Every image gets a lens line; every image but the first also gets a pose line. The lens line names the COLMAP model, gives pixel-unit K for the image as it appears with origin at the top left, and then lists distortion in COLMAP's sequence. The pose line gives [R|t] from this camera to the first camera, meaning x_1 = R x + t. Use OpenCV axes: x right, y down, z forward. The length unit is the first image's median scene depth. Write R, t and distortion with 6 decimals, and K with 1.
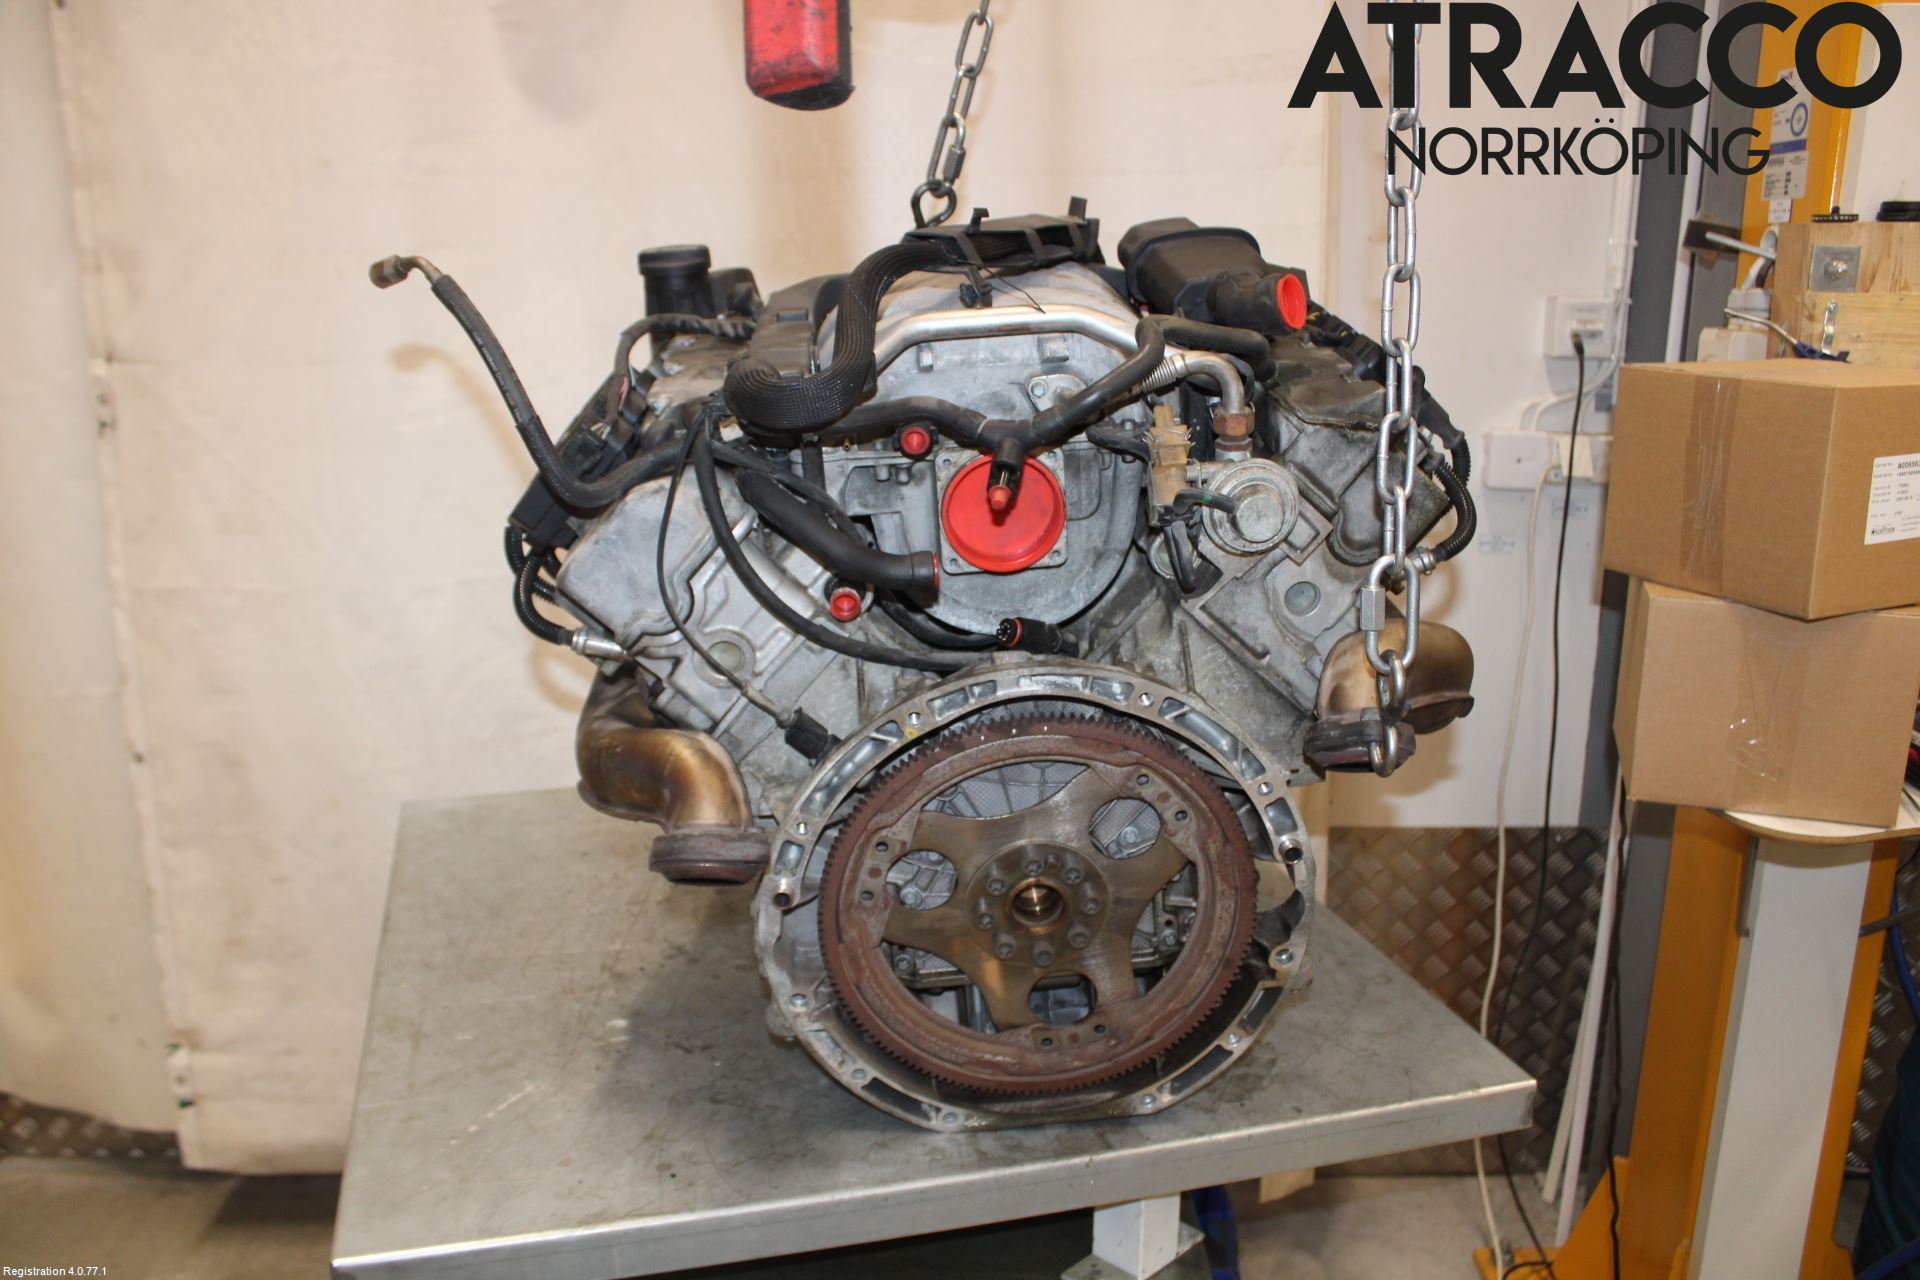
lens RADIAL K [[1540.2, 0, 953.2], [0, 1540.2, 655.4], [0, 0, 1]] dist [-0.187102, 0.149034]
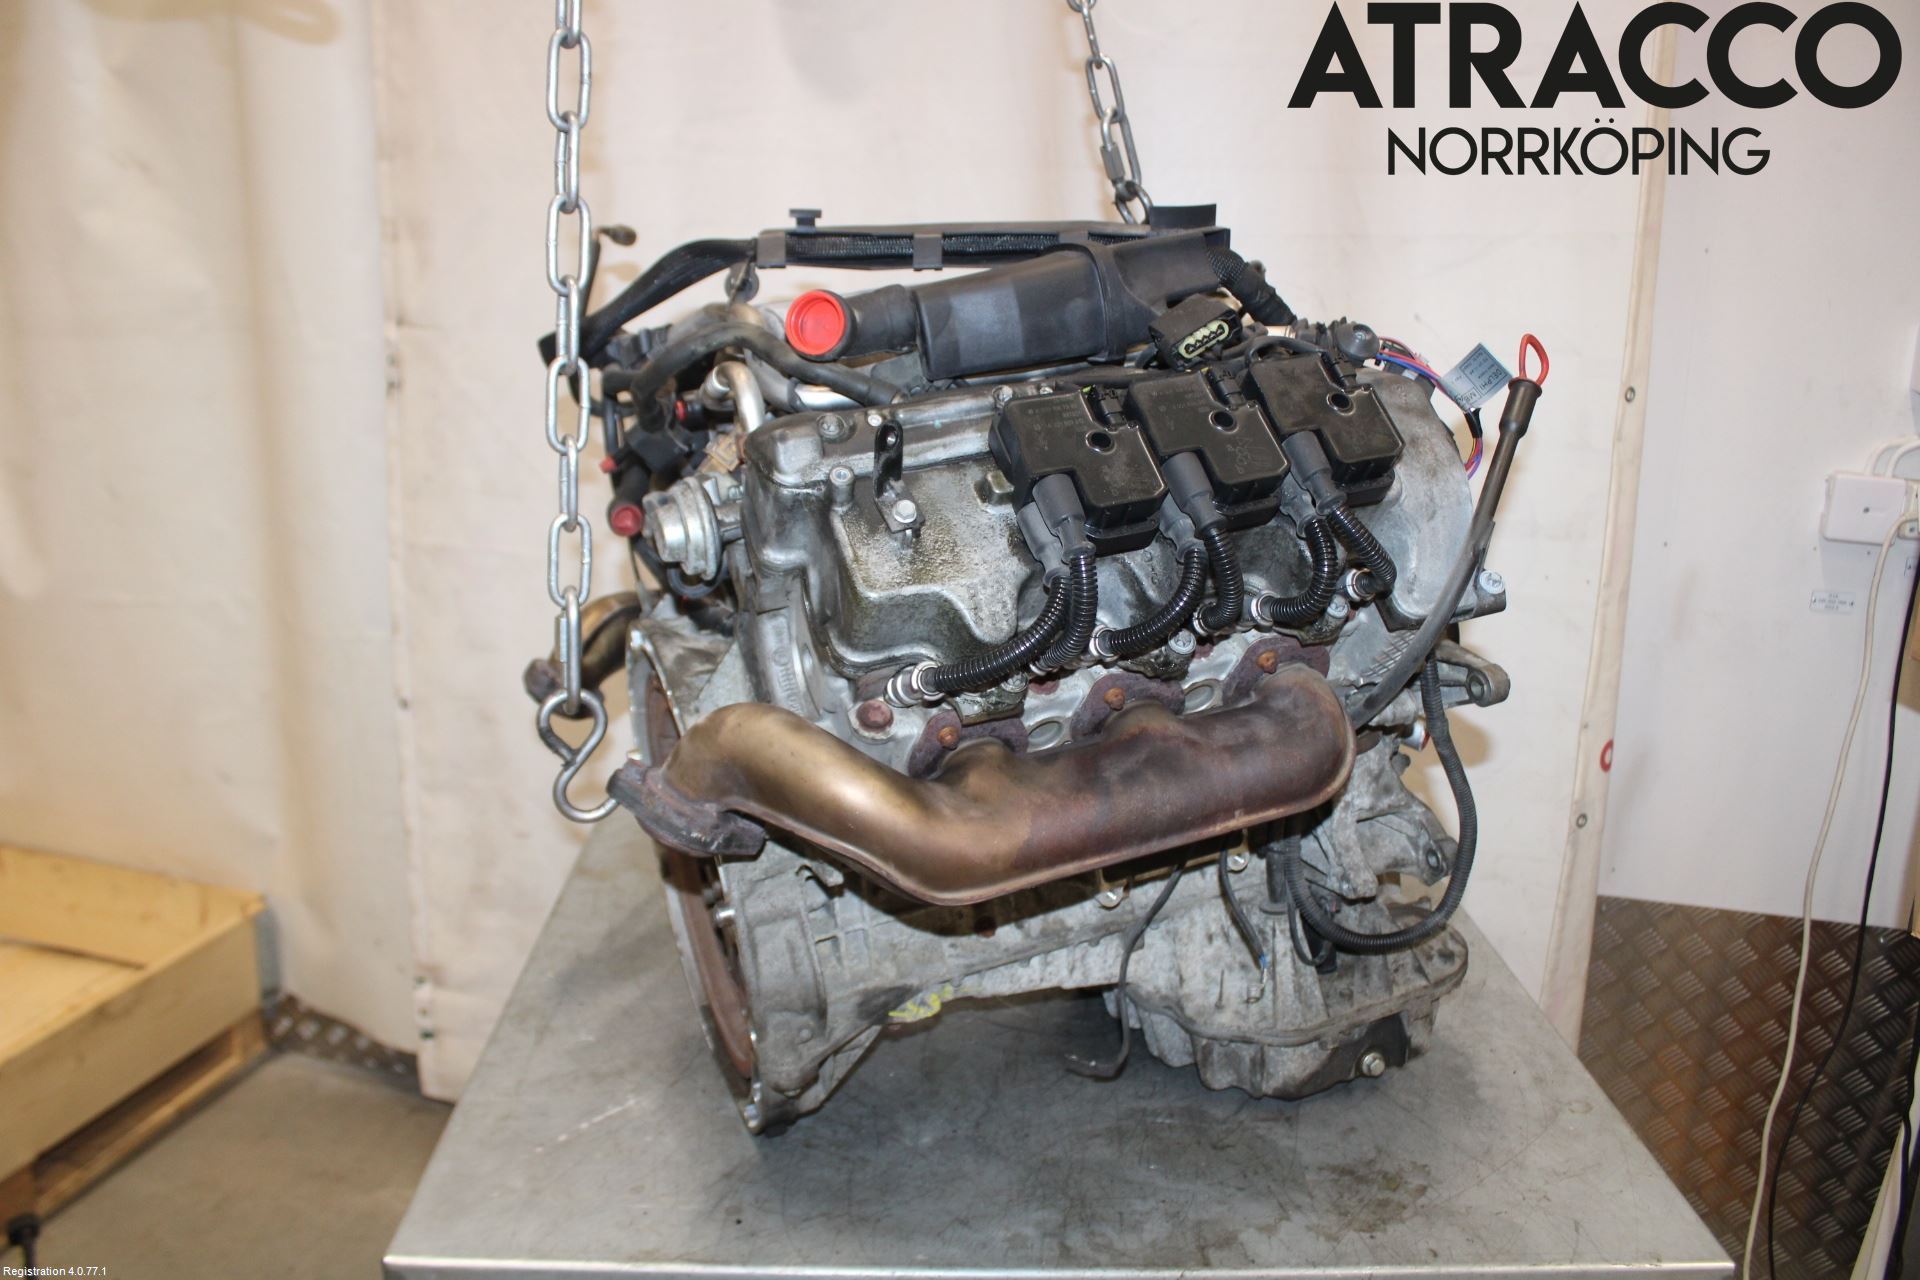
lens RADIAL K [[1540.2, 0, 953.2], [0, 1540.2, 655.4], [0, 0, 1]] dist [-0.187102, 0.149034]
pose [[0.969403, 0.086354, -0.229782, 0.119861], [-0.082419, 0.996240, 0.026687, -0.045505], [0.231223, -0.006932, 0.972876, 0.088917]]
